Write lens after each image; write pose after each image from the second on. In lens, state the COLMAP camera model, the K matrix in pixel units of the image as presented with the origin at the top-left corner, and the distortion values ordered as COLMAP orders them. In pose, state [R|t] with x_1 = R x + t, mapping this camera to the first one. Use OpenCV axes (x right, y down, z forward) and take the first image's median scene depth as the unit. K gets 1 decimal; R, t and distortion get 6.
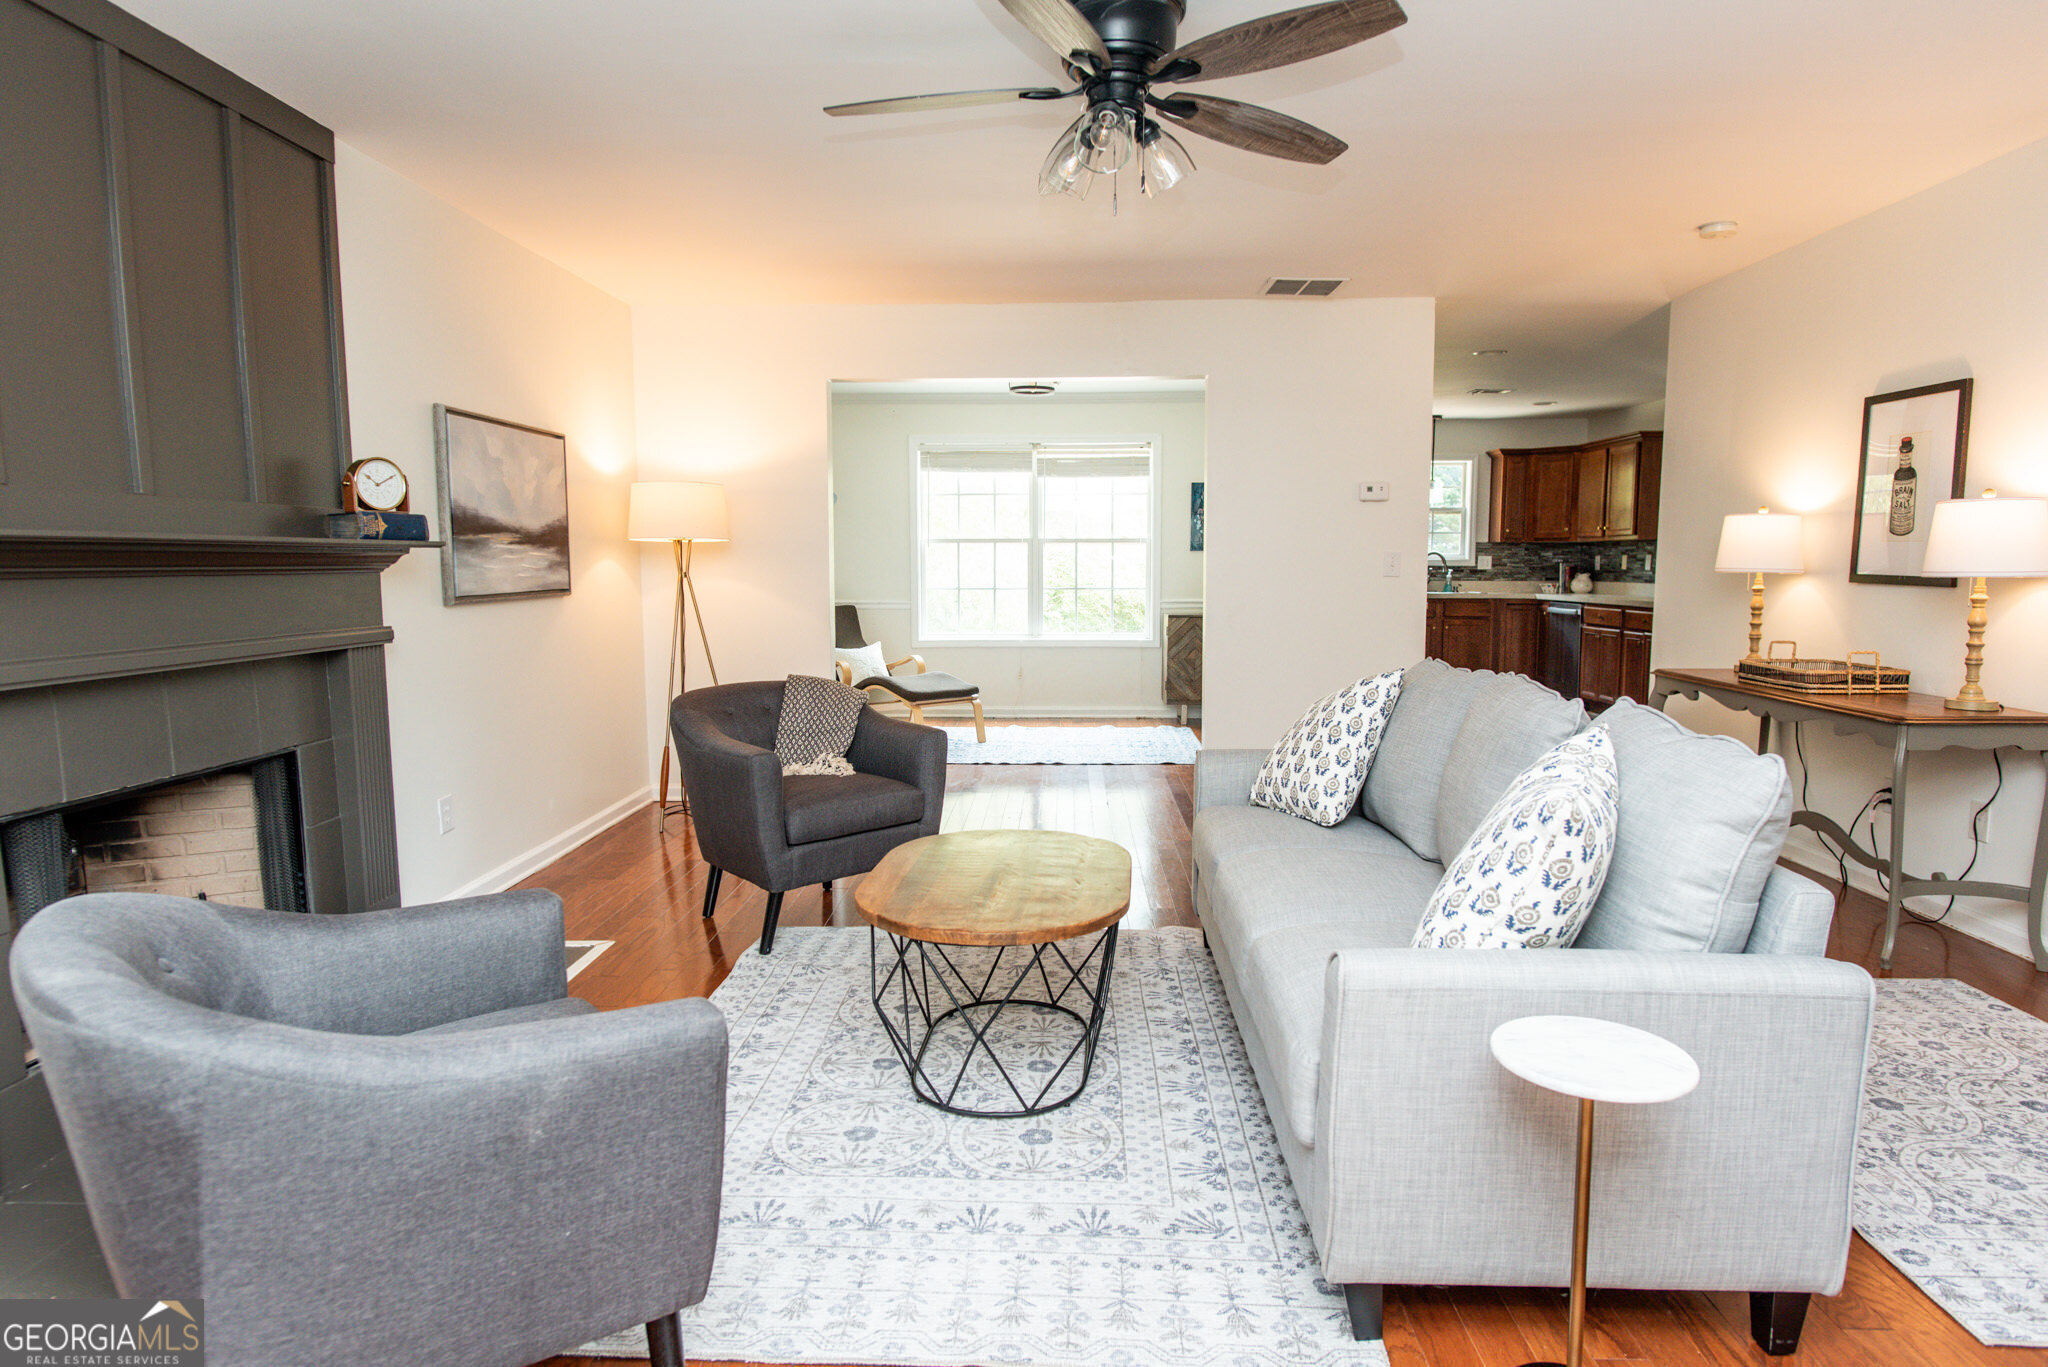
lens RADIAL K [[1181.2, 0, 1024.0], [0, 1181.2, 683.5], [0, 0, 1]] dist [-0.007708, -0.000988]
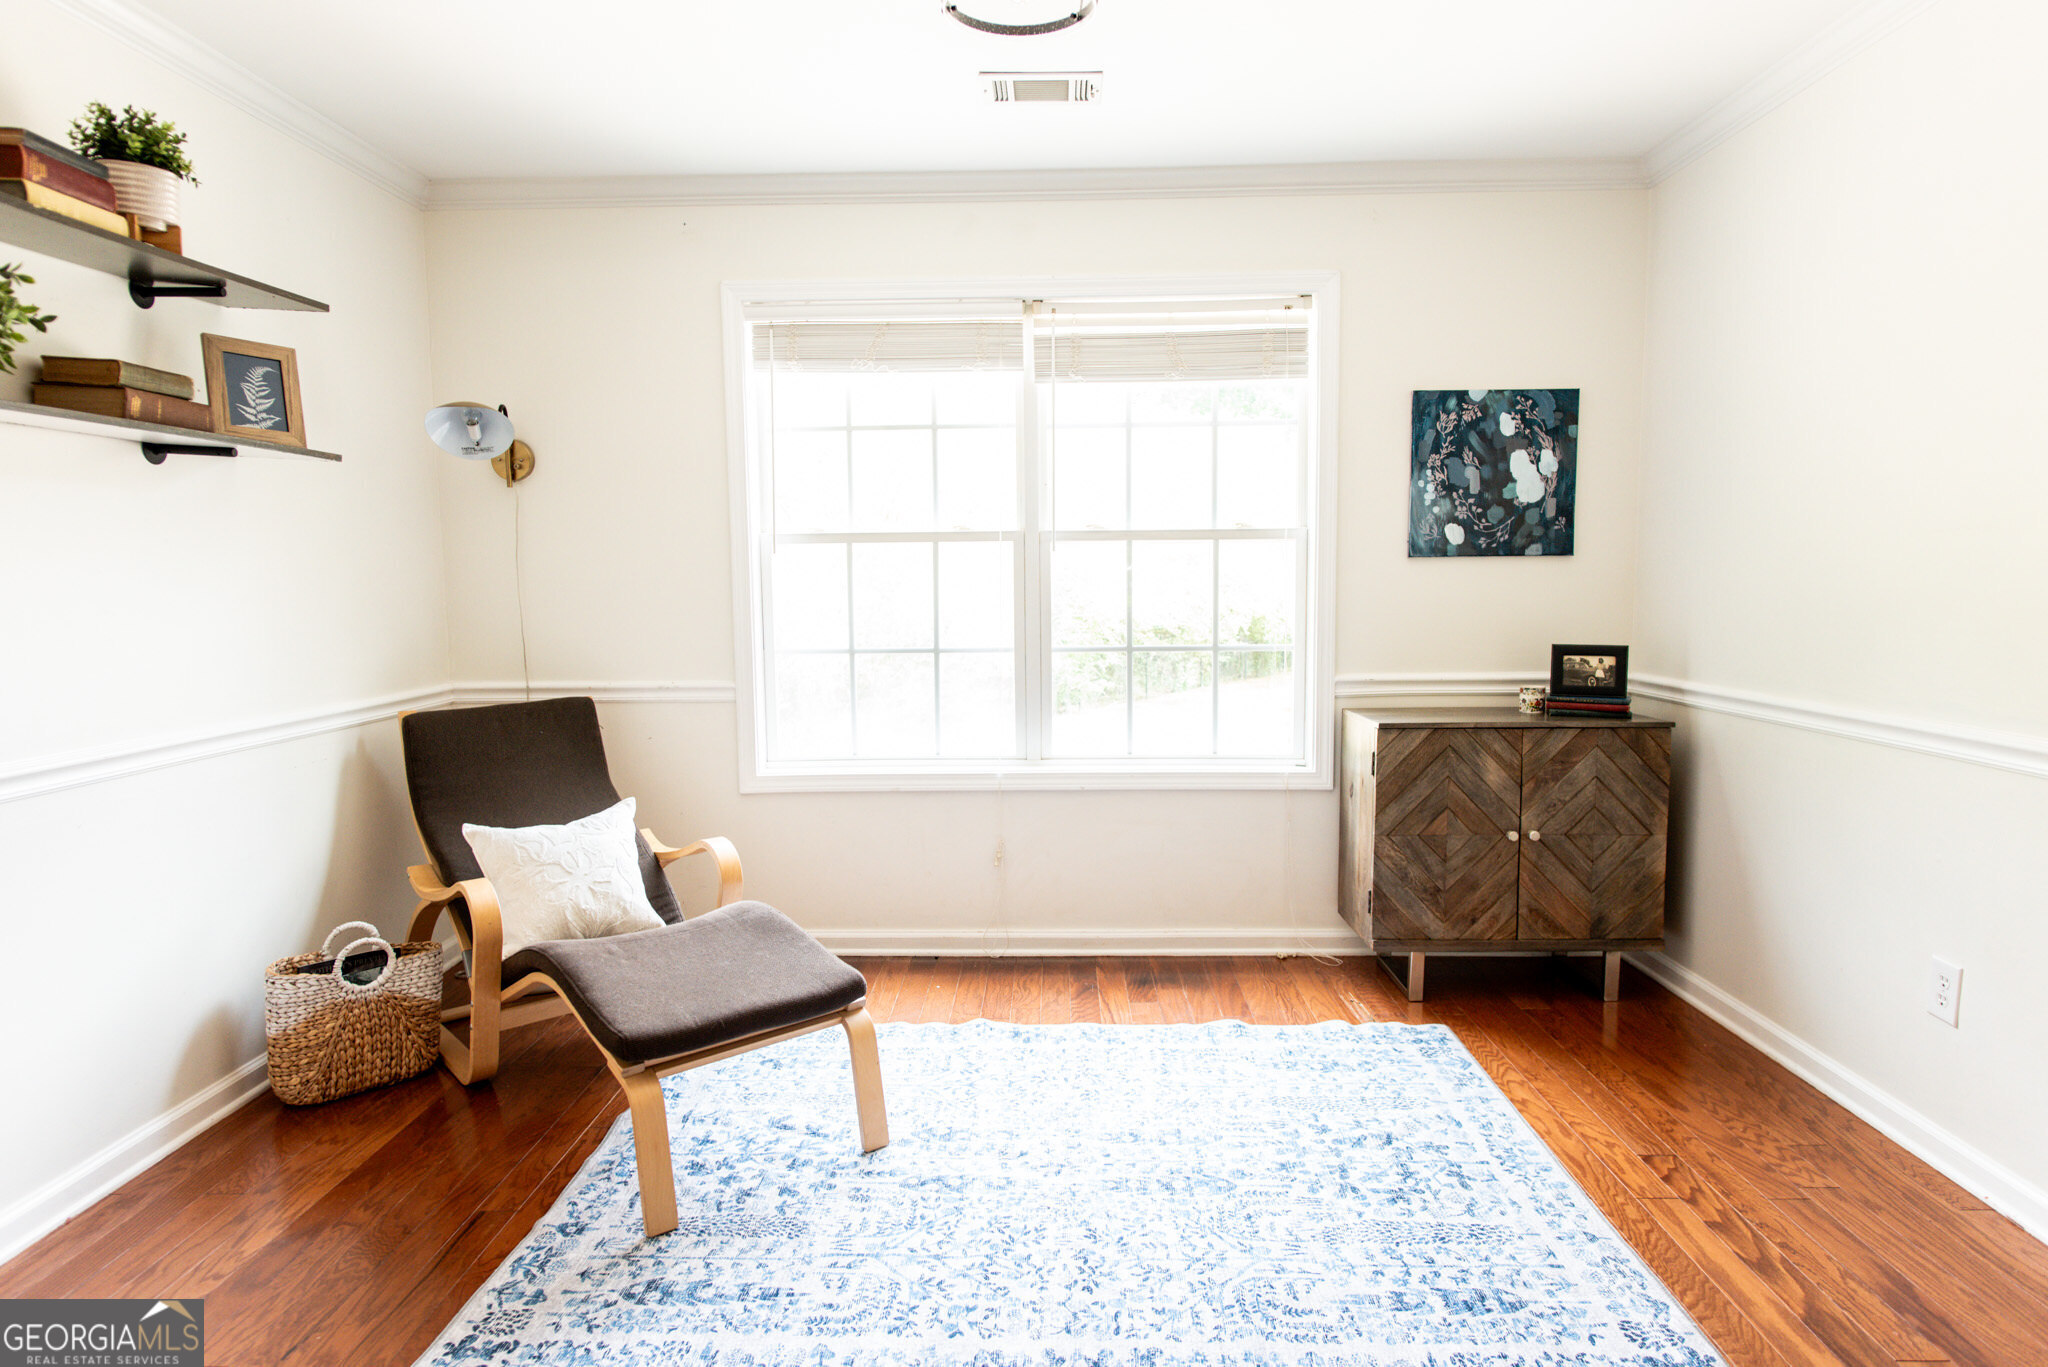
lens RADIAL K [[1181.2, 0, 1024.0], [0, 1181.2, 683.5], [0, 0, 1]] dist [-0.007708, -0.000988]
pose [[0.999919, -0.008227, 0.009736, 0.006816], [0.008299, 0.999938, -0.007359, -0.176412], [-0.009674, 0.007439, 0.999926, 1.566750]]
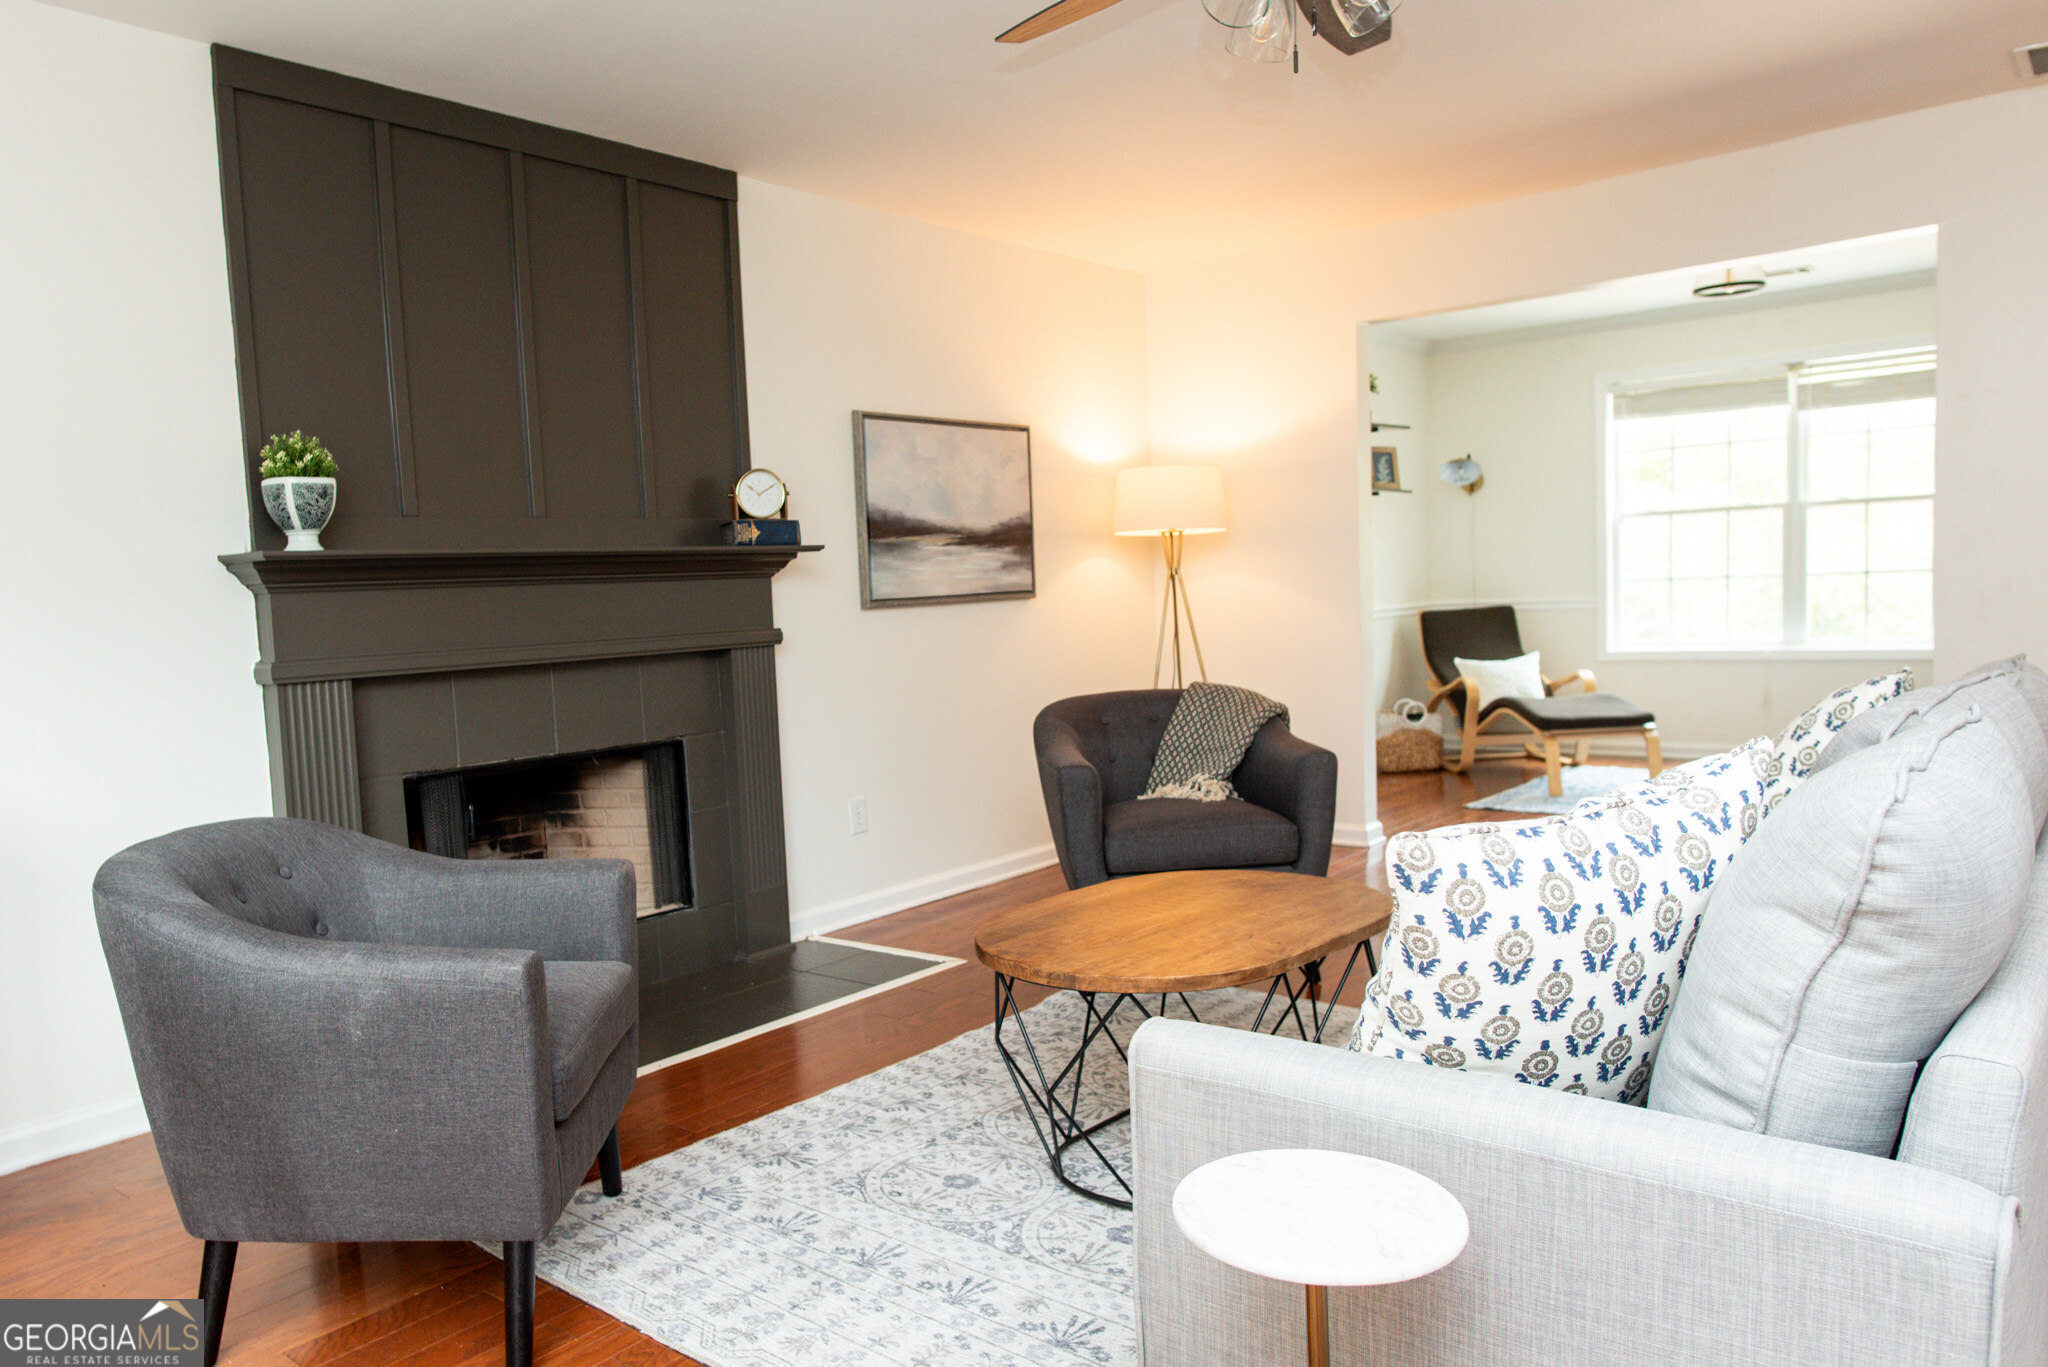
lens RADIAL K [[1419.7, 0, 896.9], [0, 1419.7, 694.0], [0, 0, 1]] dist [-0.008457, 0.000761]
pose [[0.766449, 0.014818, -0.642135, 0.375648], [-0.023959, 0.999698, -0.005528, 0.015399], [0.641859, 0.019621, 0.766572, 0.104350]]
